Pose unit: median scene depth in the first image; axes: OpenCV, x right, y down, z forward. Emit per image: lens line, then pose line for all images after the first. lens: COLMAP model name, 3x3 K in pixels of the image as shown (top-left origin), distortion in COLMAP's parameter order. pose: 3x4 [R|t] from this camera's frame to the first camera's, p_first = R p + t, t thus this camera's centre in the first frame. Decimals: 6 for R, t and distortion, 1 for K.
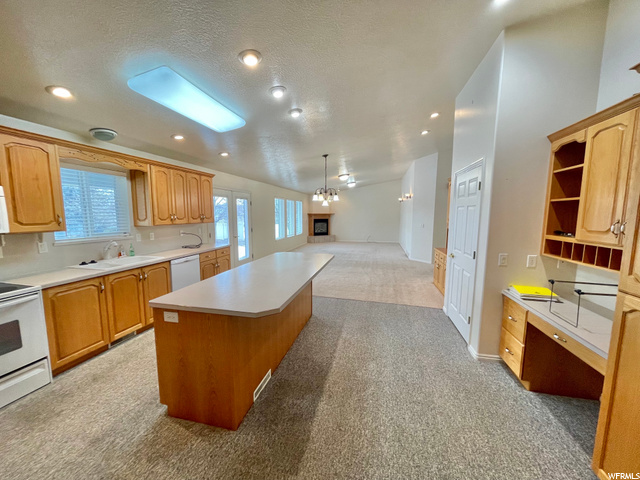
lens RADIAL K [[255.8, 0, 320.5], [0, 255.8, 241.4], [0, 0, 1]] dist [-0.001803, -0.000255]
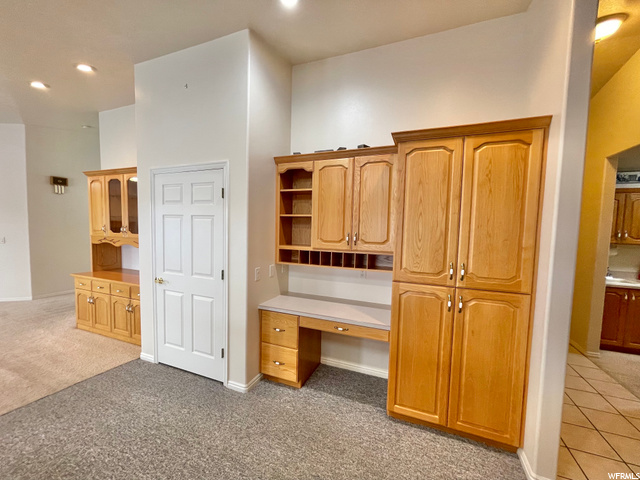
lens RADIAL K [[255.8, 0, 321.7], [0, 255.8, 242.9], [0, 0, 1]] dist [-0.001803, -0.000255]
pose [[0.172226, -0.061981, 0.983106, -0.212048], [0.085930, 0.995159, 0.047687, -0.081256], [-0.981302, 0.076266, 0.176718, 0.673858]]
